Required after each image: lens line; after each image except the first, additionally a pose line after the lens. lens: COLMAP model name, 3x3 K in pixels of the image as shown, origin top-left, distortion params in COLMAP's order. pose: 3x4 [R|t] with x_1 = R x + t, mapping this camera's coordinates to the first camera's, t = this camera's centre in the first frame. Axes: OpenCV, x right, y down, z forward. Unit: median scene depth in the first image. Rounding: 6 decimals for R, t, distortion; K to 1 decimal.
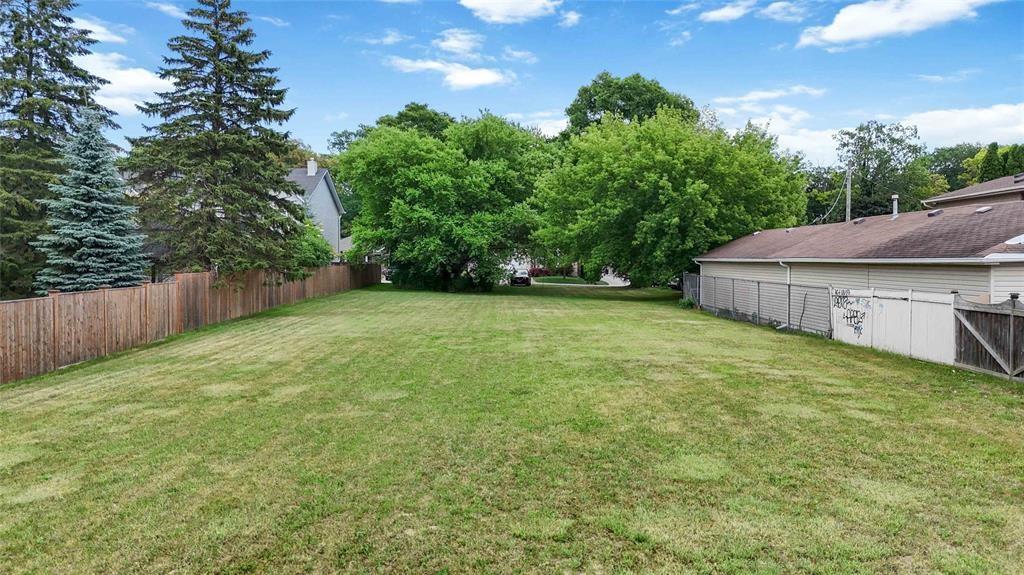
lens RADIAL K [[717.4, 0, 508.4], [0, 717.4, 292.9], [0, 0, 1]] dist [0.073838, -0.078912]
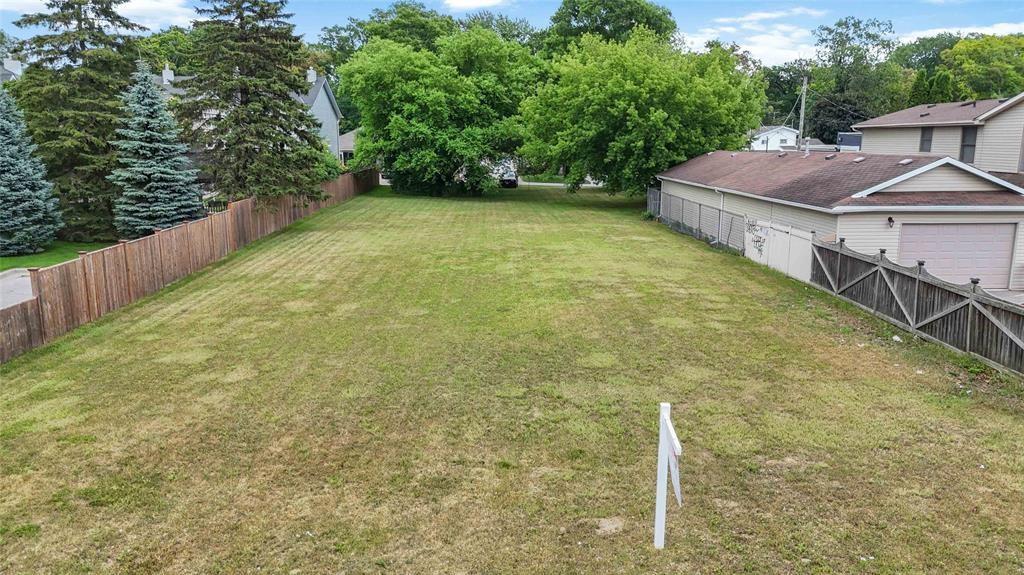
lens RADIAL K [[717.4, 0, 508.4], [0, 717.4, 292.9], [0, 0, 1]] dist [0.073838, -0.078912]
pose [[0.999896, -0.005506, 0.013344, 0.003599], [0.003256, 0.986601, 0.163120, -0.071082], [-0.014063, -0.163059, 0.986516, -0.239988]]
